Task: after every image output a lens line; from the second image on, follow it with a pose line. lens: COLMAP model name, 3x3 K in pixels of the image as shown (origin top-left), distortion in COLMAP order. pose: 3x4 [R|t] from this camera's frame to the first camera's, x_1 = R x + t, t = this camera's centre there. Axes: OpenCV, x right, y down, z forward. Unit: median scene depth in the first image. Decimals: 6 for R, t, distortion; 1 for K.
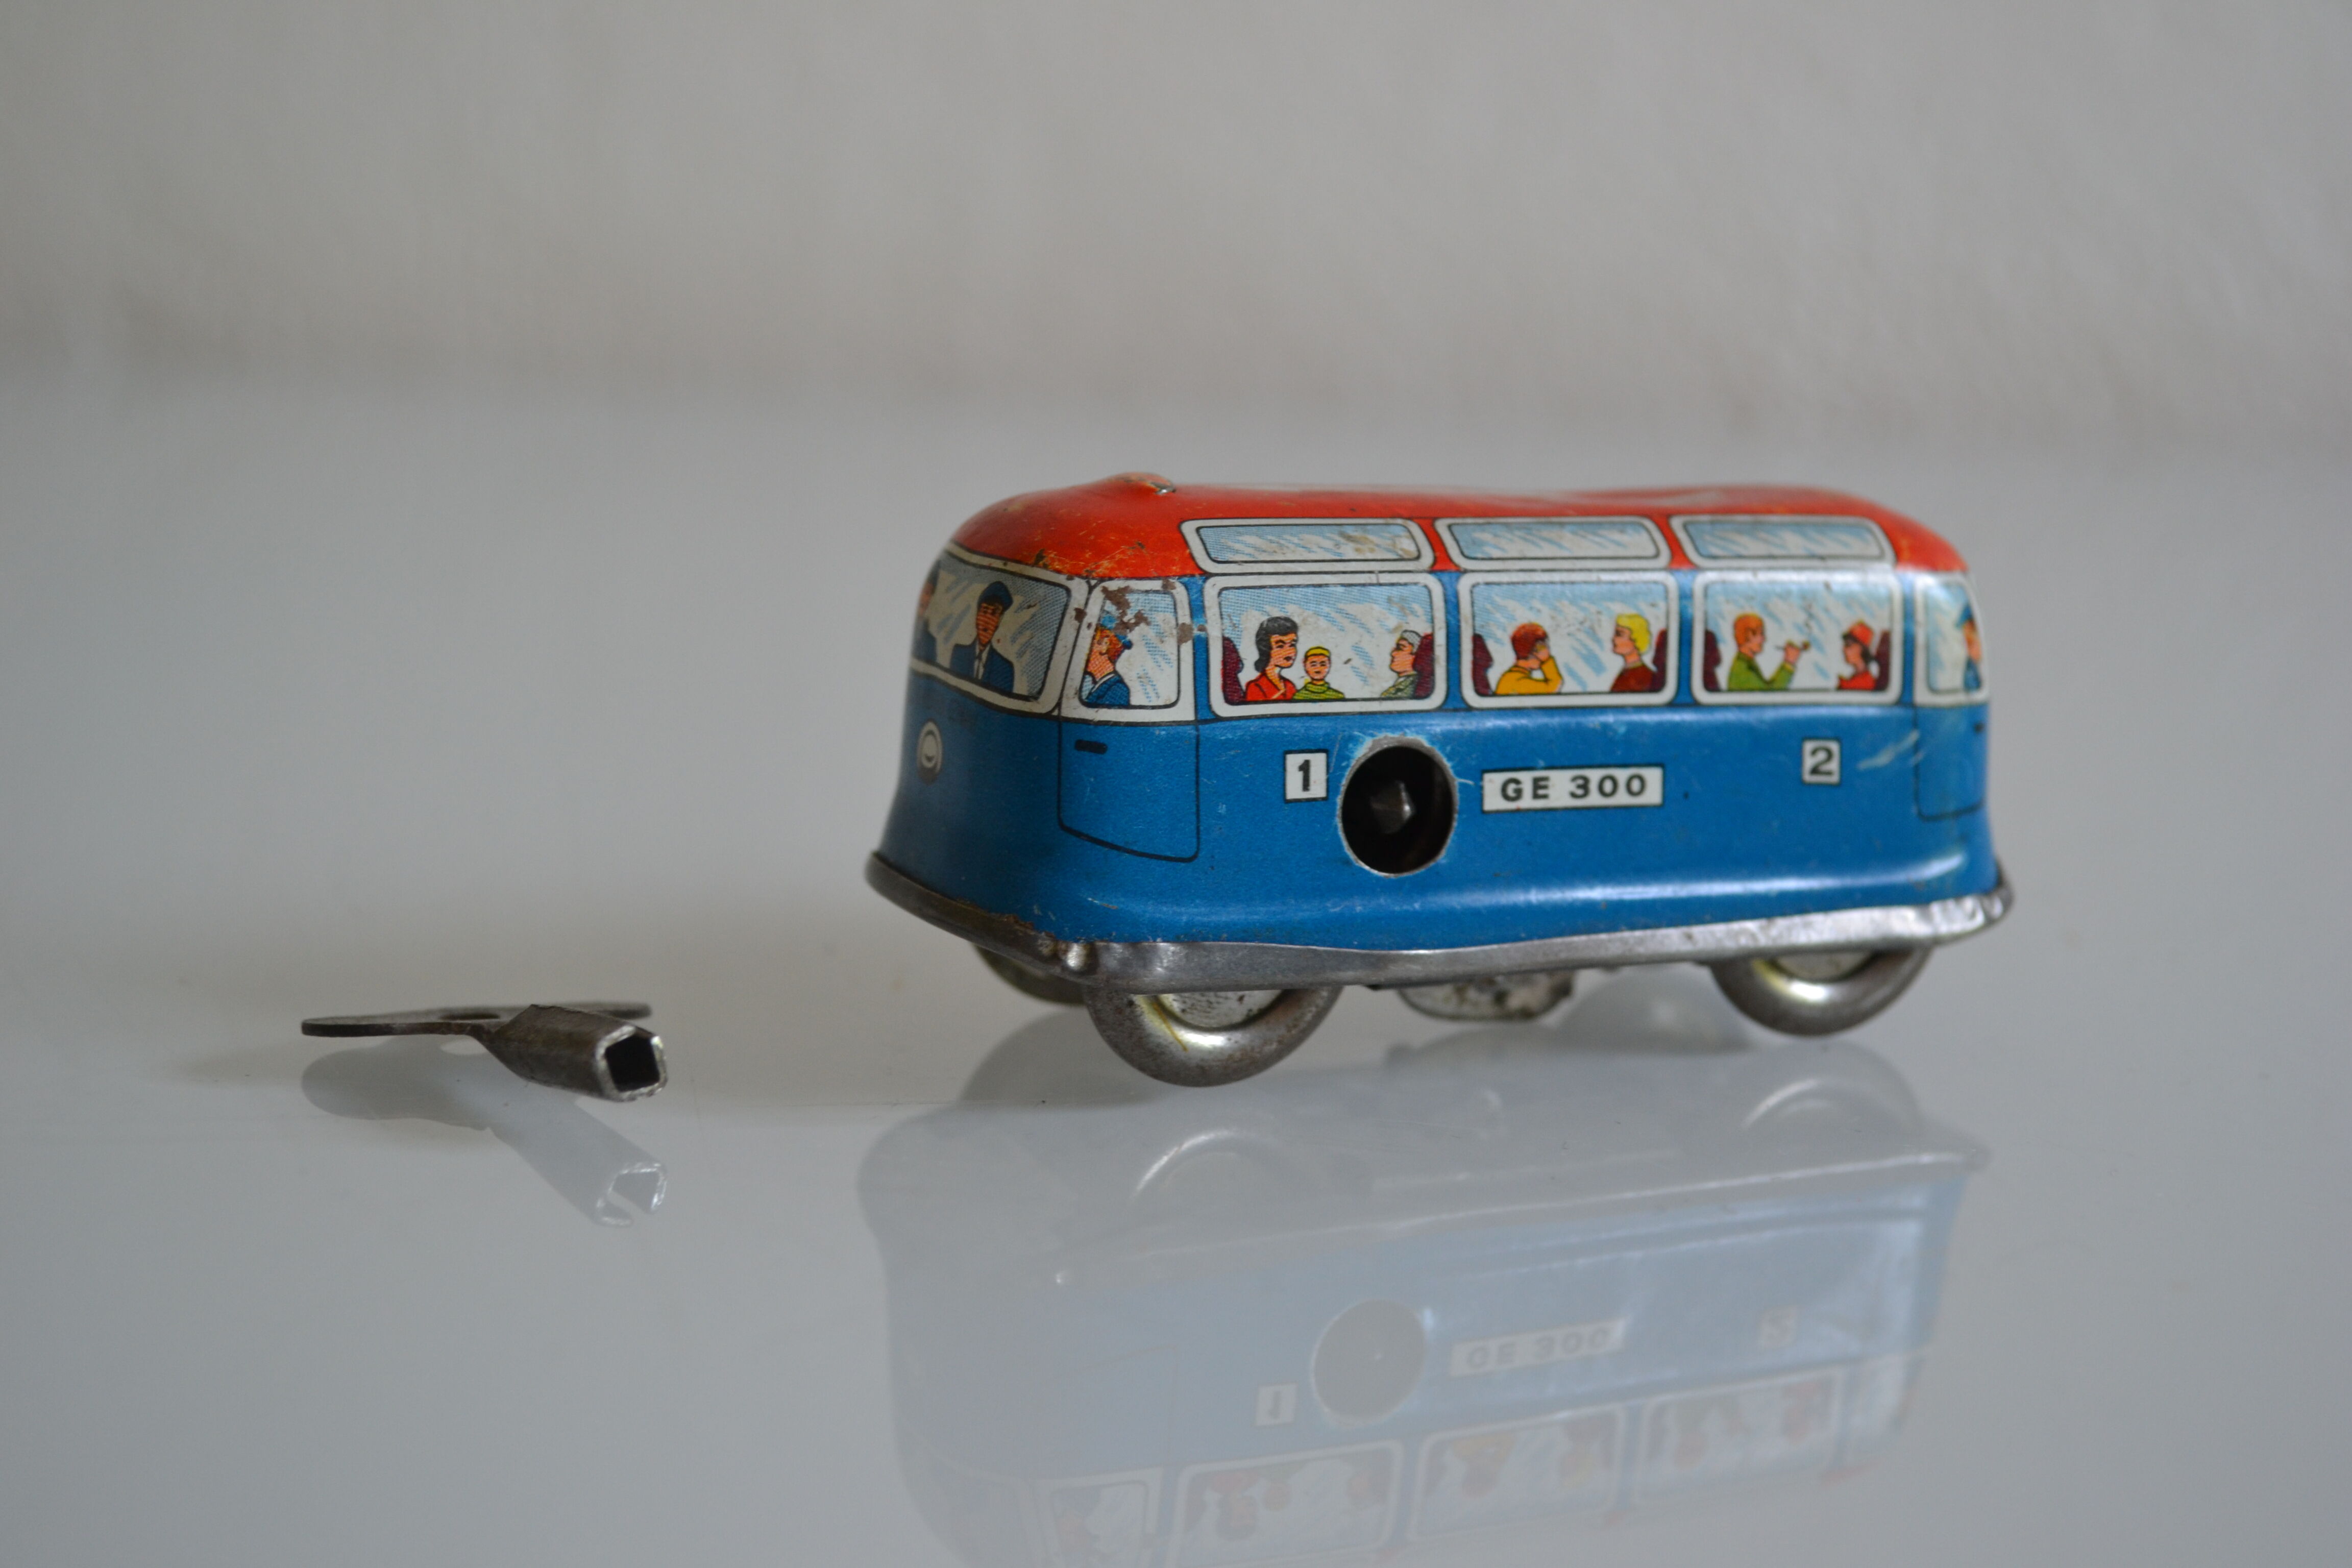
lens RADIAL K [[3515.8, 0, 1174.8], [0, 3515.8, 791.5], [0, 0, 1]] dist [-0.028359, 0.000000]
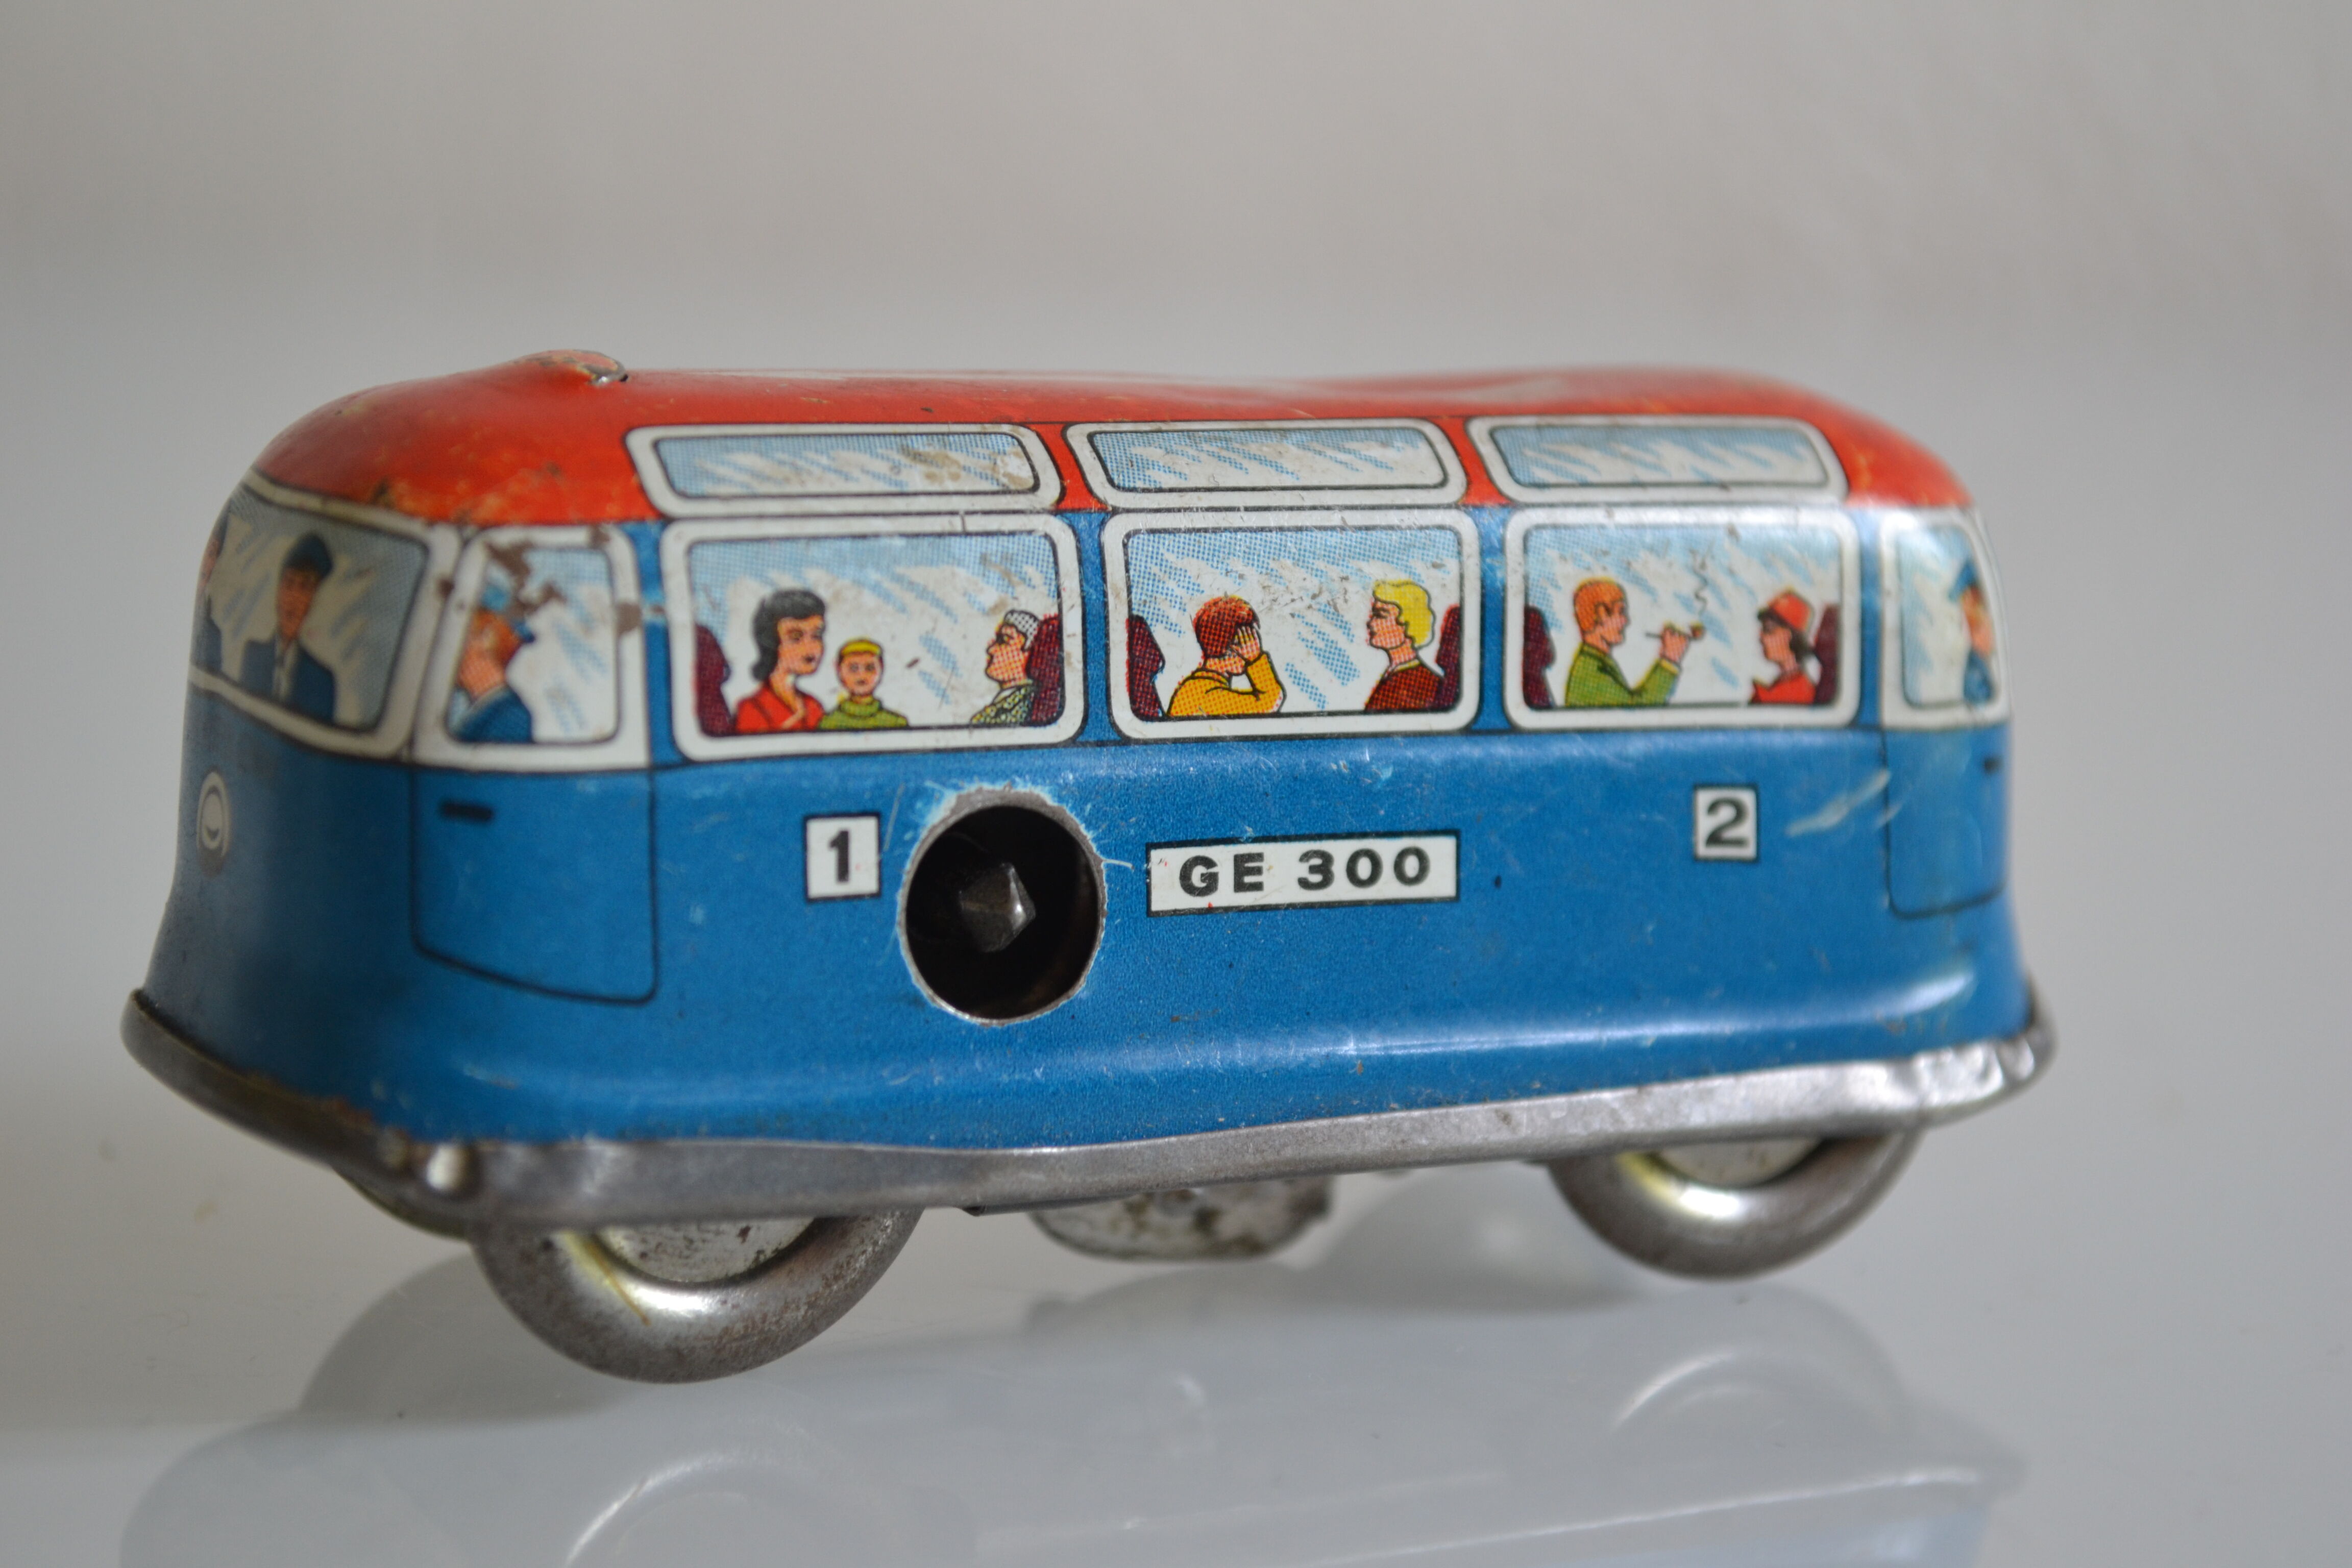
lens RADIAL K [[5077.7, 0, 1167.3], [0, 5077.7, 794.4], [0, 0, 1]] dist [0.047700, 0.000000]
pose [[0.999352, -0.010148, 0.034545, 0.060569], [0.010655, 0.999838, -0.014519, -0.001891], [-0.034392, 0.014878, 0.999298, 0.137139]]
